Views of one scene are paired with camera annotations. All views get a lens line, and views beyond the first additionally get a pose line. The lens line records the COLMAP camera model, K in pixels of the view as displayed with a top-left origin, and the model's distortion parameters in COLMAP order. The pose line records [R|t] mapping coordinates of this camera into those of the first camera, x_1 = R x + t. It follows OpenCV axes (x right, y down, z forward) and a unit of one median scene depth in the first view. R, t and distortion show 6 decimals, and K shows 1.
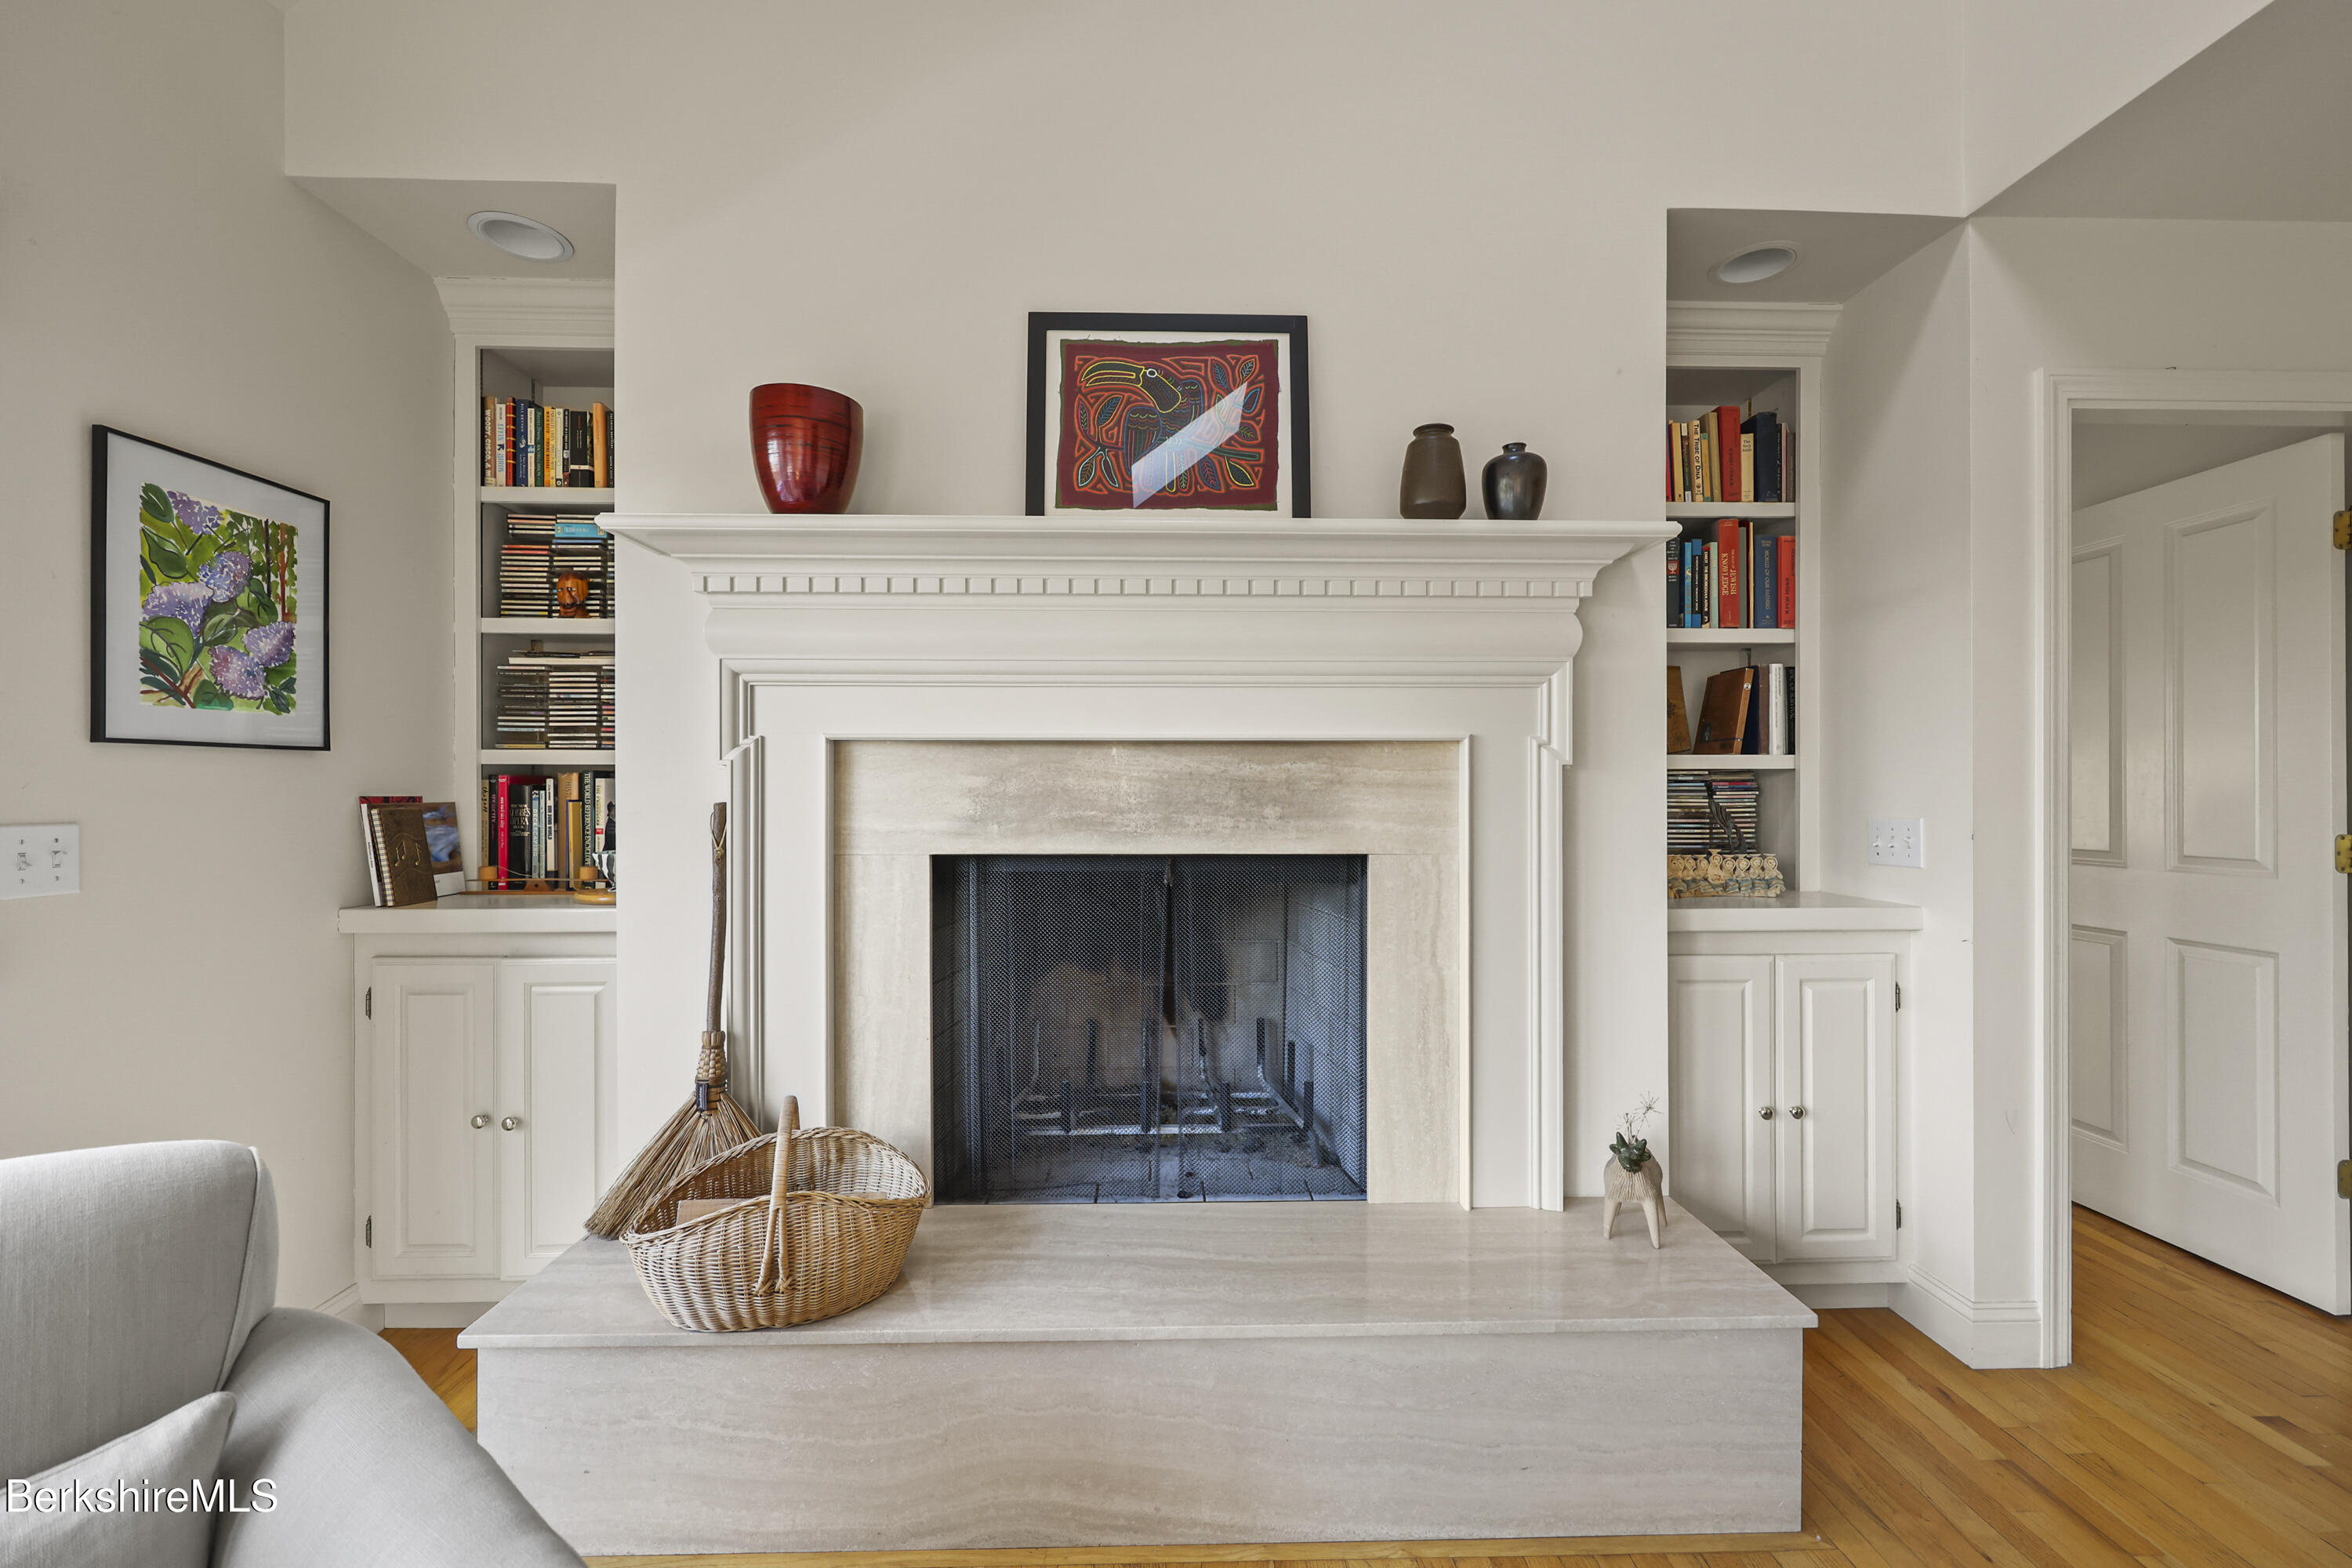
lens RADIAL K [[946.5, 0, 1168.7], [0, 946.5, 798.2], [0, 0, 1]] dist [-0.001211, 0.000103]
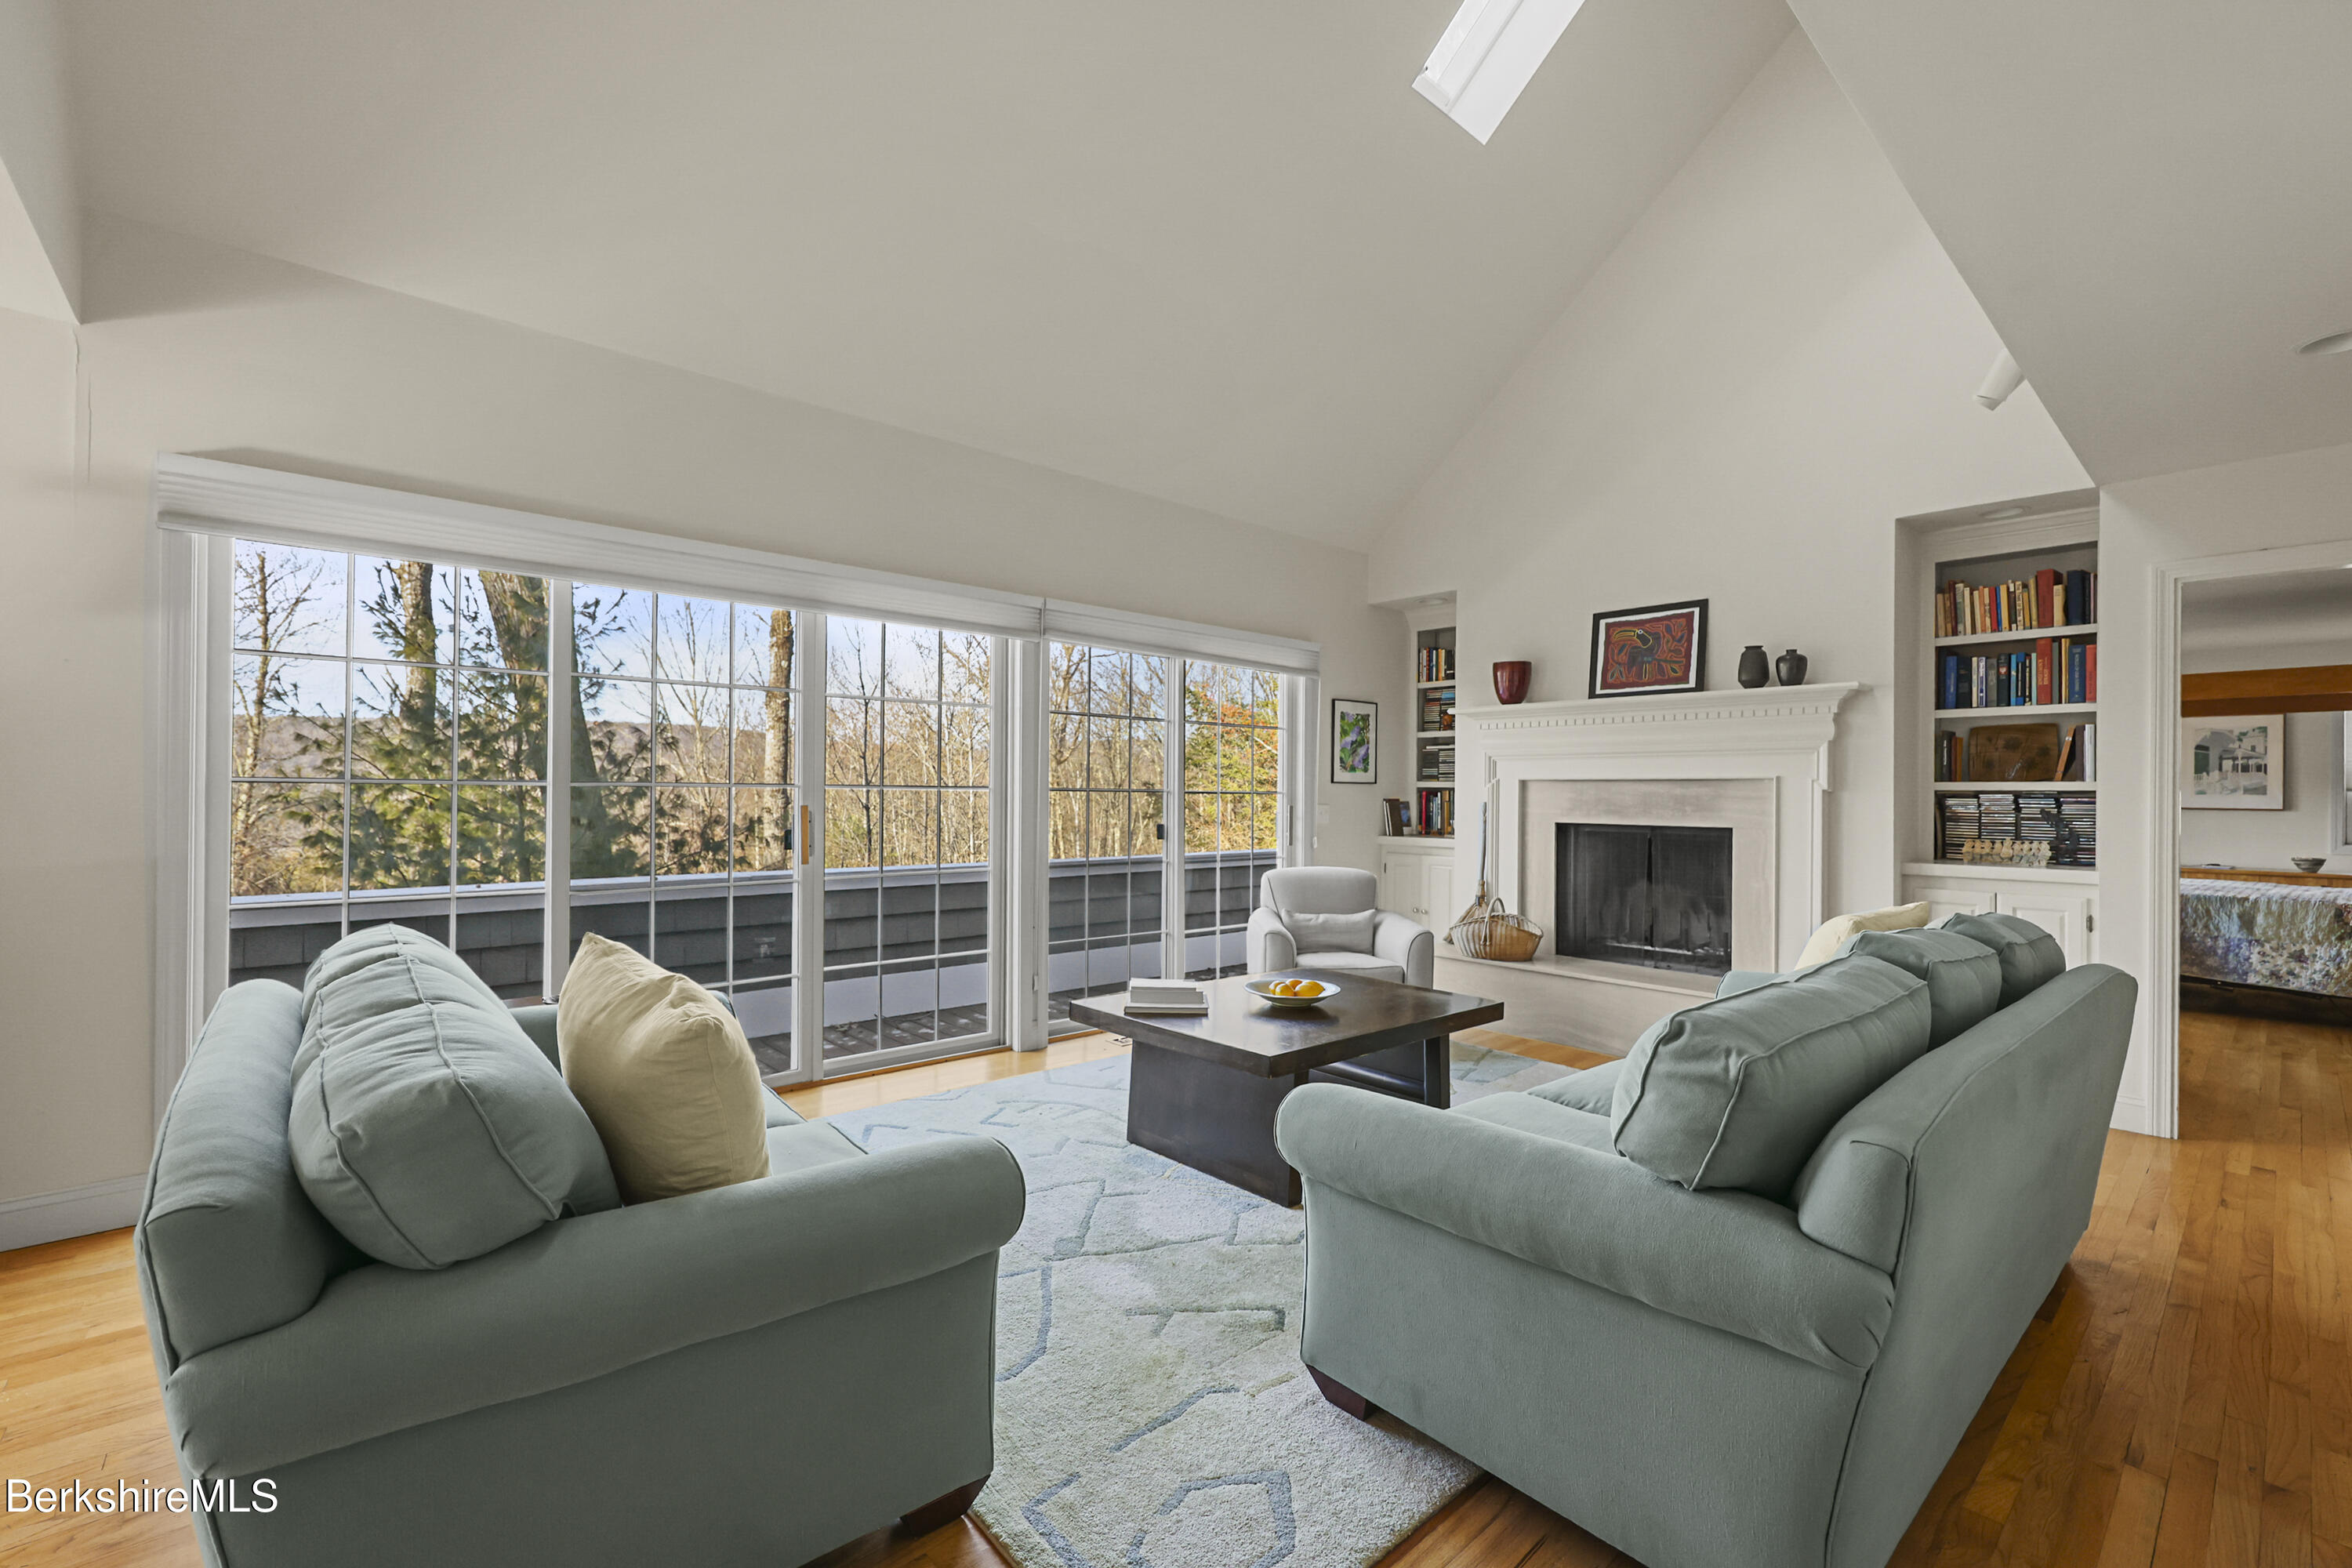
lens RADIAL K [[946.5, 0, 1226.9], [0, 946.5, 782.5], [0, 0, 1]] dist [-0.001211, 0.000103]
pose [[0.676306, -0.002652, -0.736616, 1.029600], [-0.014301, 0.999758, -0.016729, 0.004139], [0.736482, 0.021848, 0.676104, -1.409179]]
